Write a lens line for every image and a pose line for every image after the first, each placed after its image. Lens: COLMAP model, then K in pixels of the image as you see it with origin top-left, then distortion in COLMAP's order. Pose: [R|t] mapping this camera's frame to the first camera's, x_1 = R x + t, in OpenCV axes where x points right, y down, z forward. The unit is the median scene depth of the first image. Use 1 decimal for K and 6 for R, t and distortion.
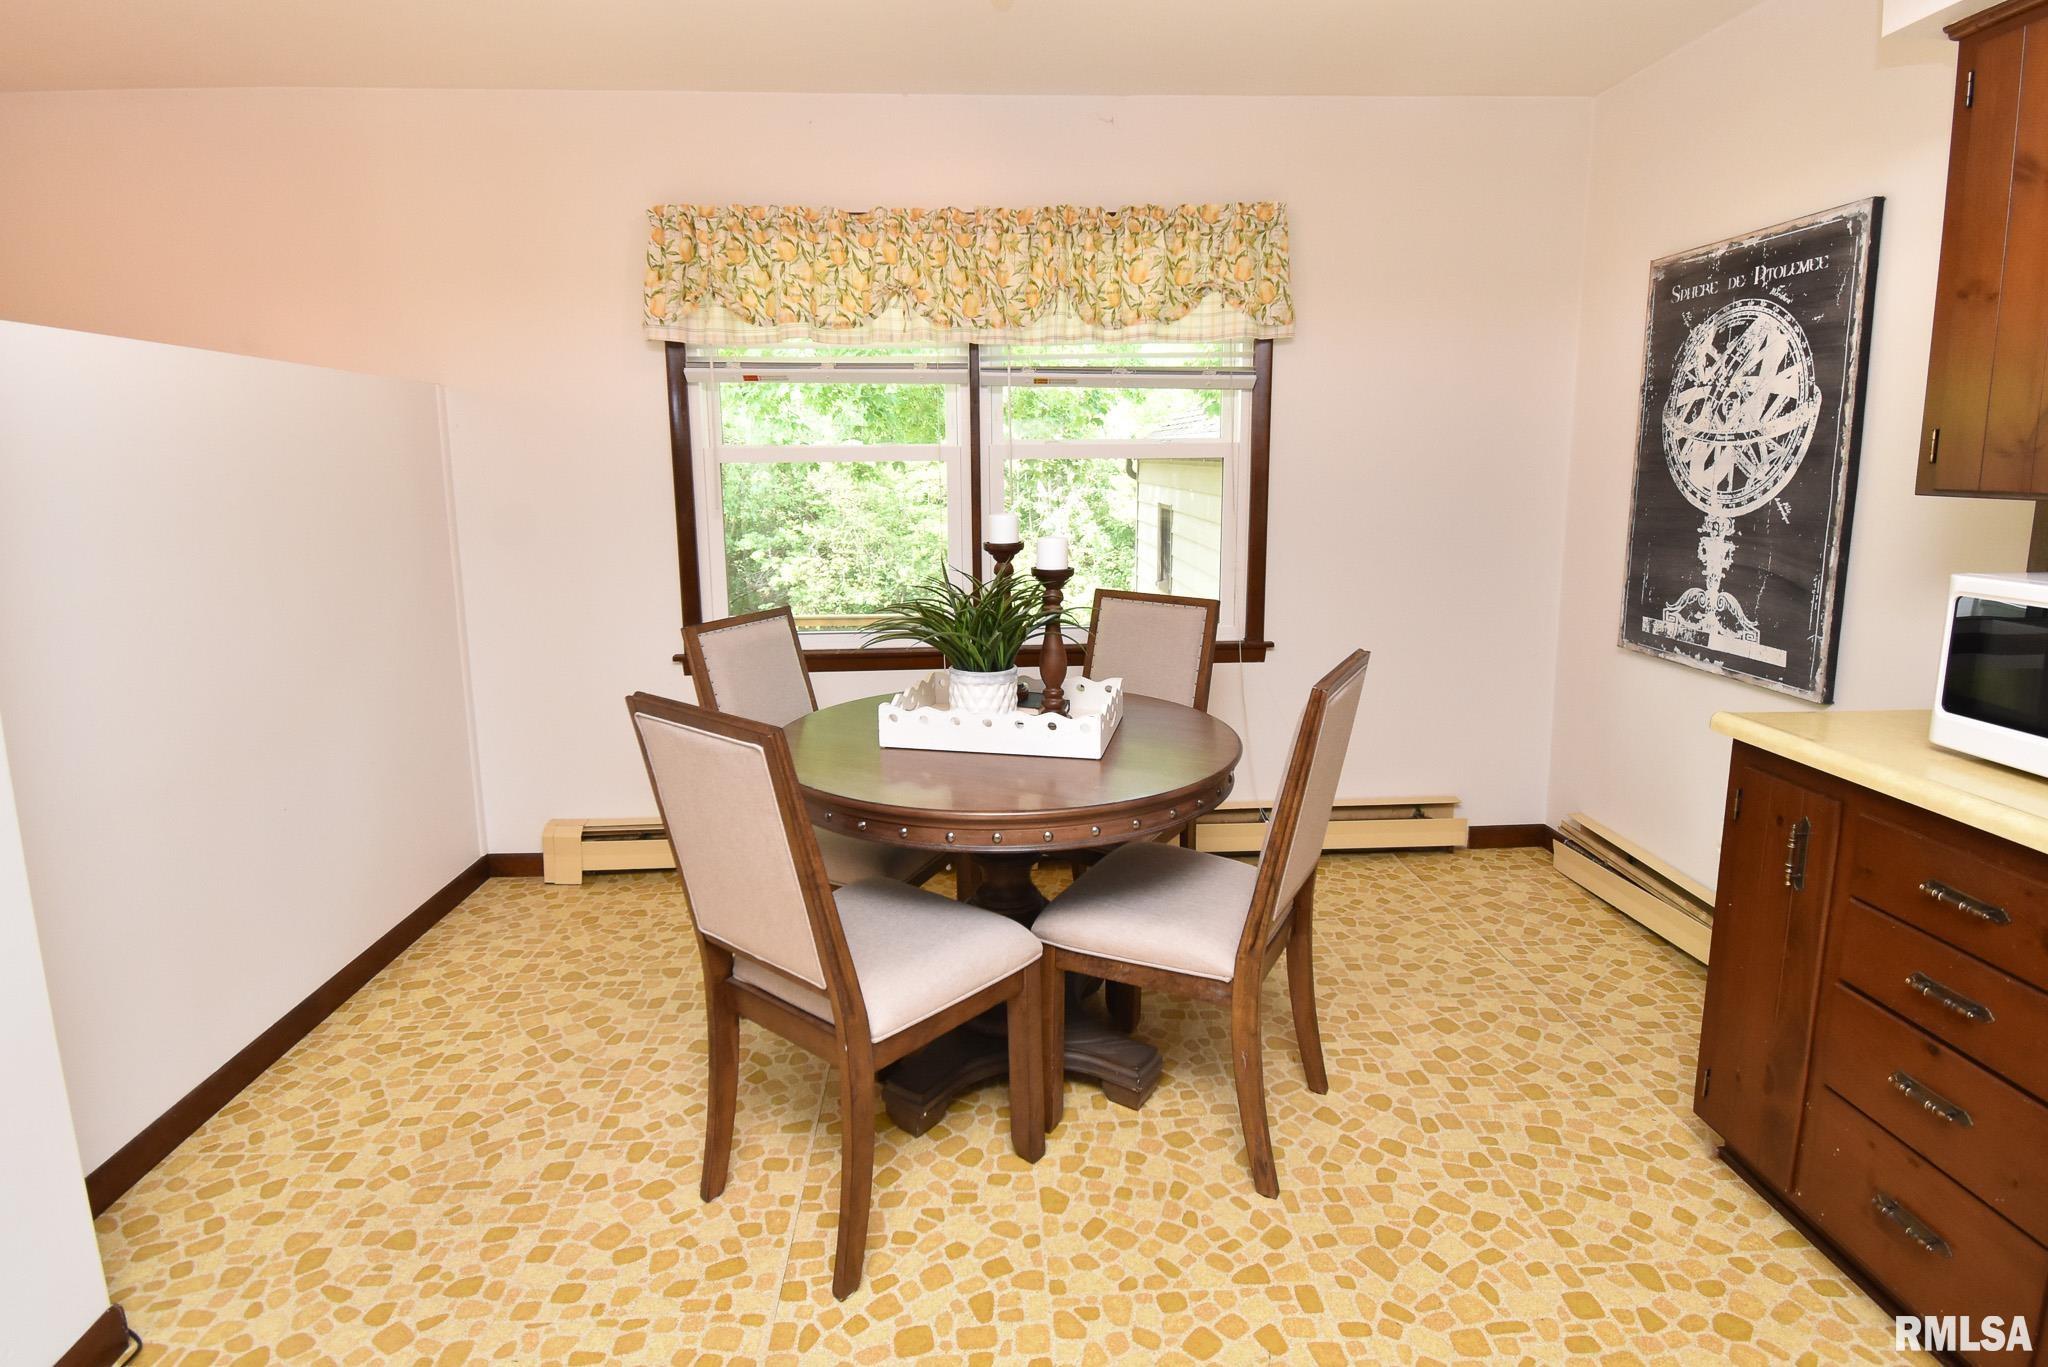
lens RADIAL K [[1003.0, 0, 989.2], [0, 1003.0, 614.1], [0, 0, 1]] dist [0.001330, -0.014358]
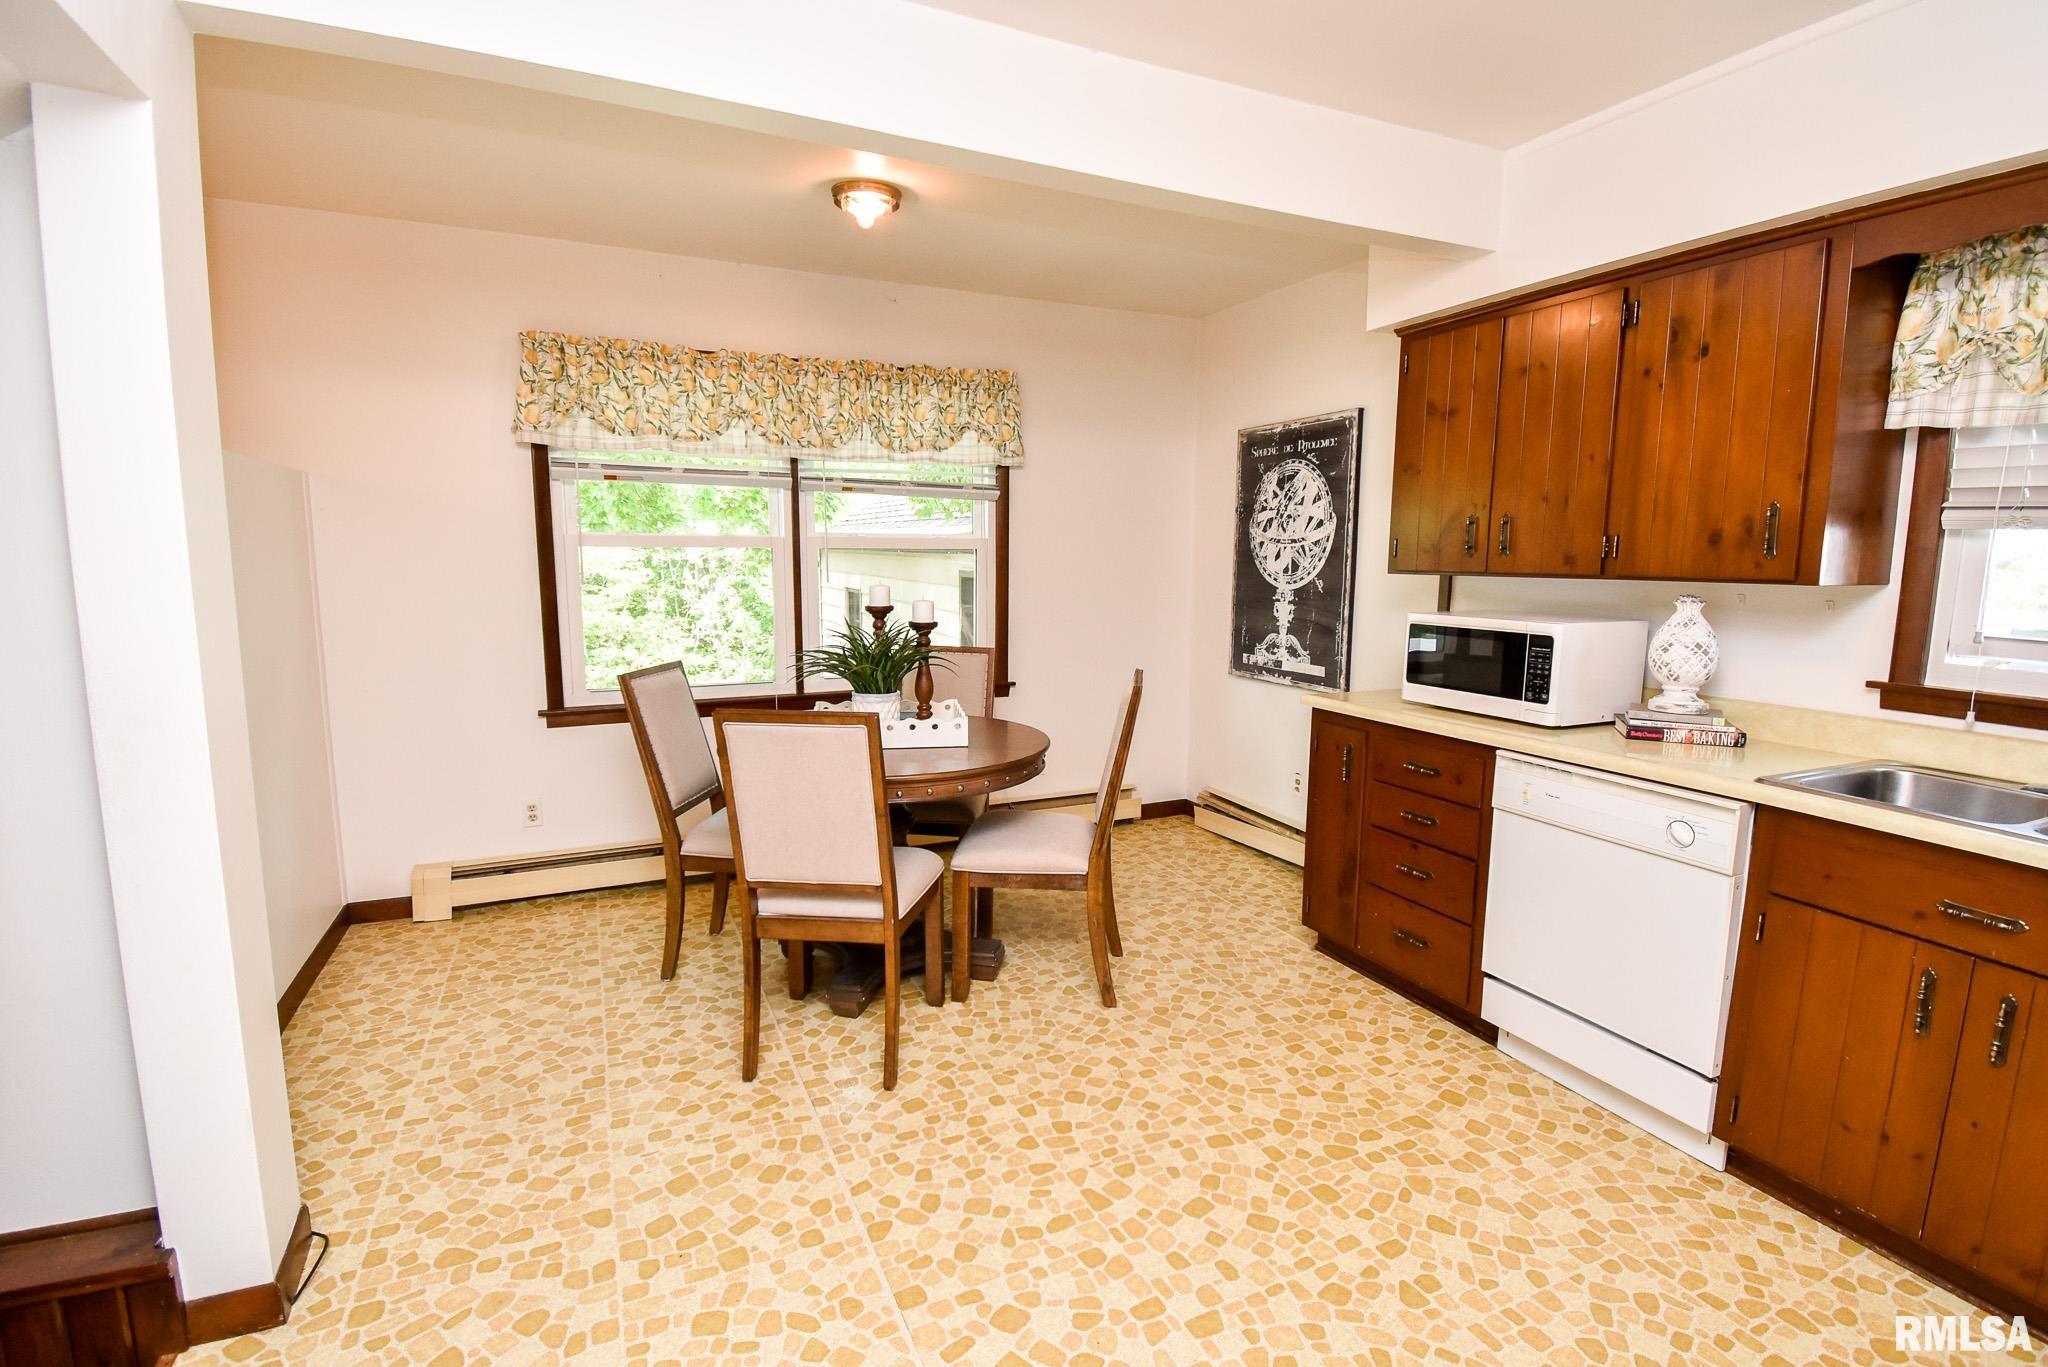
lens RADIAL K [[926.9, 0, 982.6], [0, 926.9, 670.4], [0, 0, 1]] dist [0.000552, -0.013810]
pose [[0.935250, -0.029925, 0.352721, -0.274932], [0.038640, 0.999097, -0.017693, 0.043274], [-0.351872, 0.030177, 0.935561, -0.246910]]
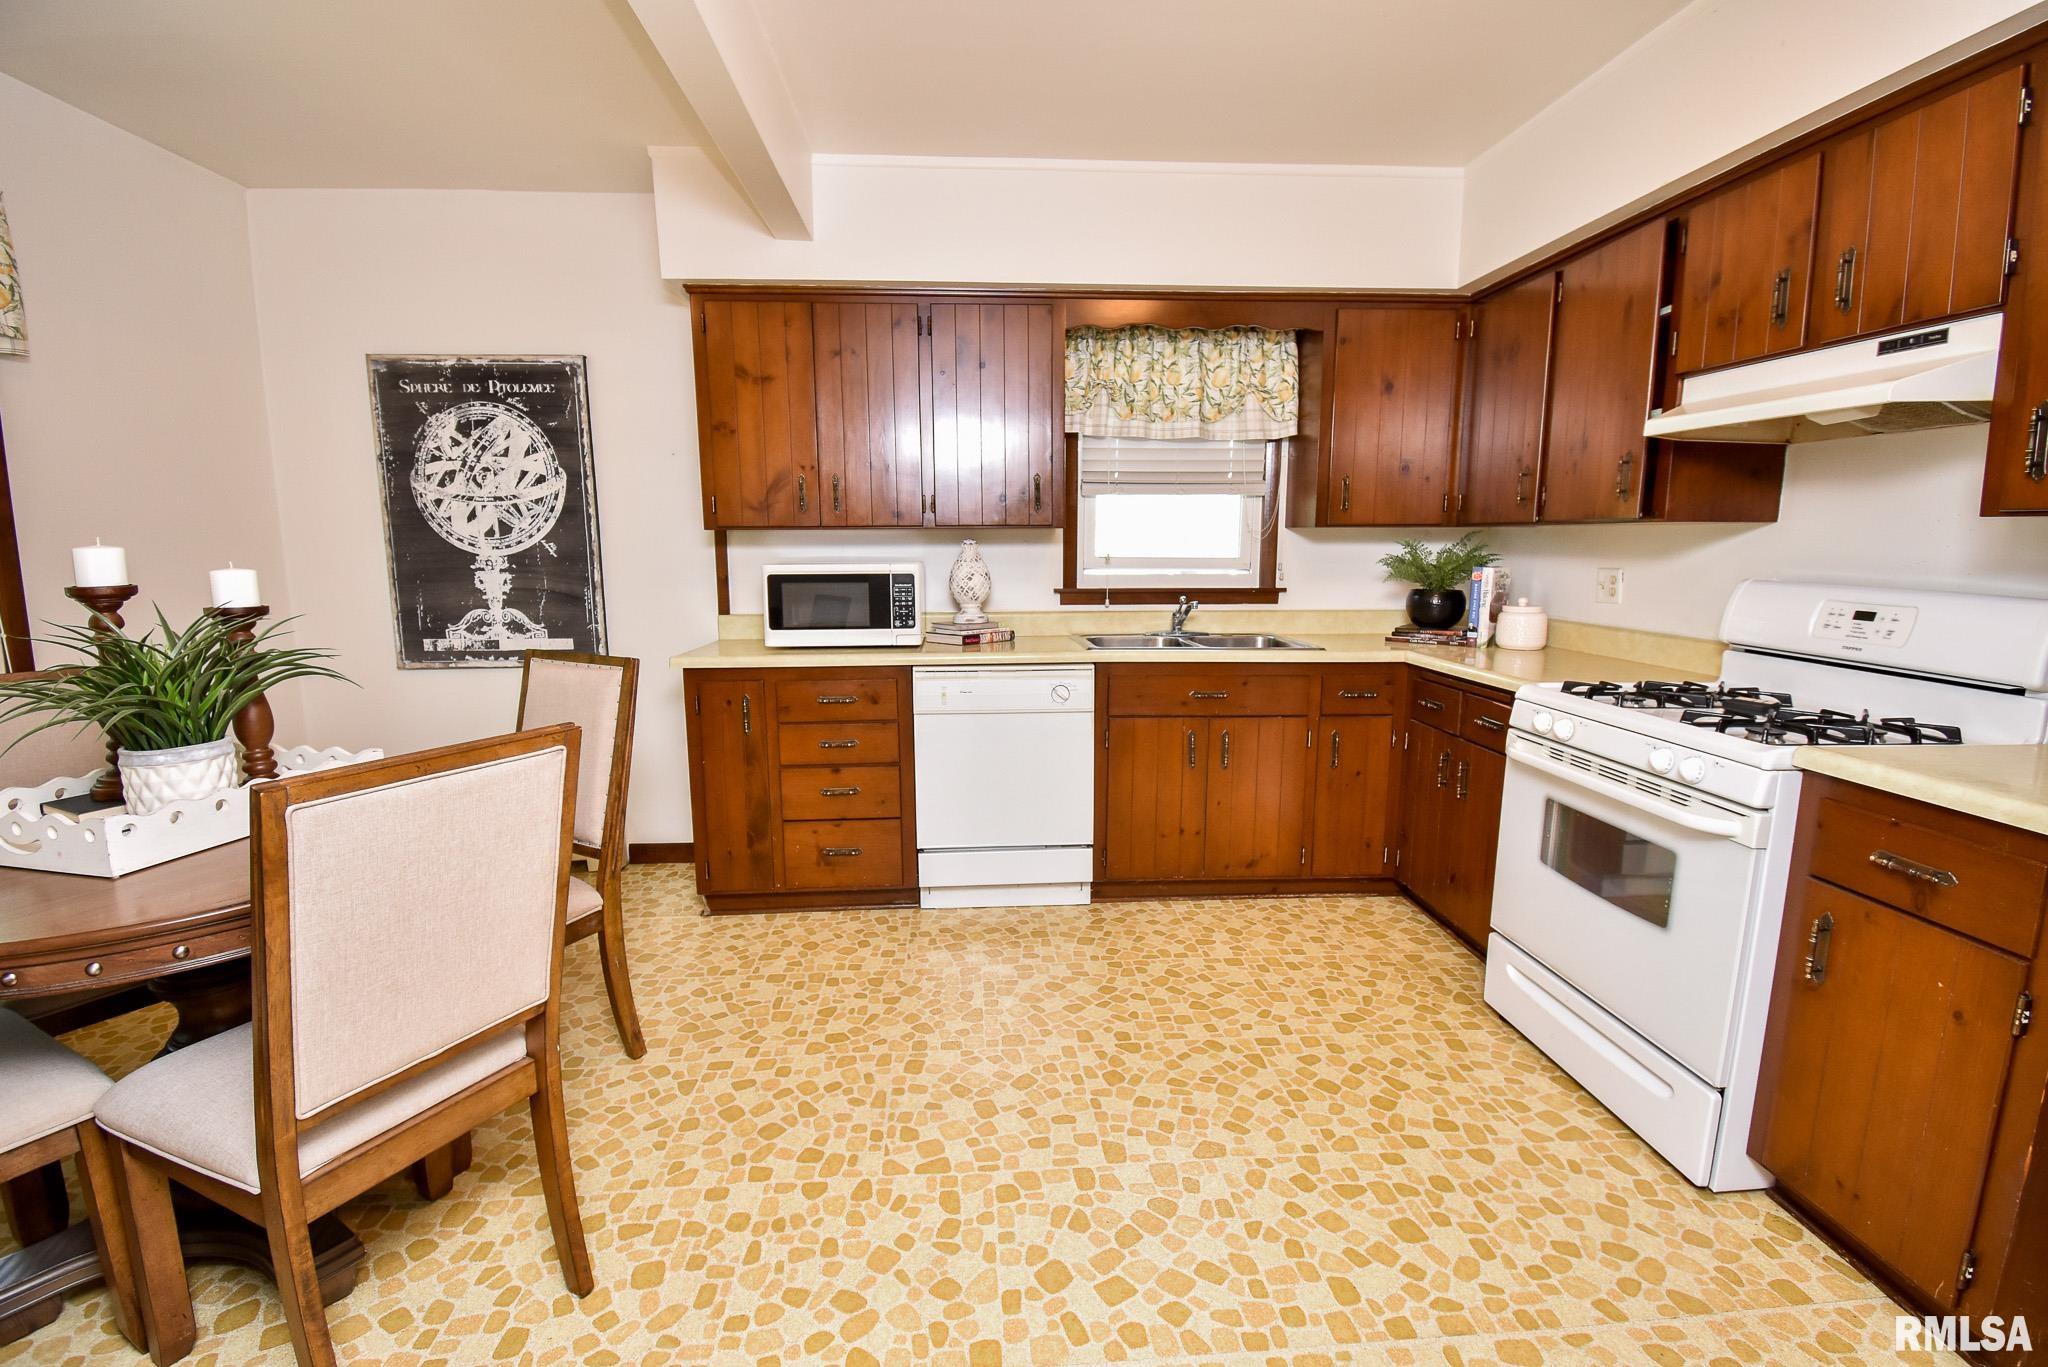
lens RADIAL K [[926.9, 0, 1014.6], [0, 926.9, 677.0], [0, 0, 1]] dist [0.000552, -0.013810]
pose [[-0.017850, -0.133626, 0.990871, -0.585993], [0.151894, 0.979164, 0.134784, 0.005396], [-0.988236, 0.152913, 0.002819, 0.294468]]
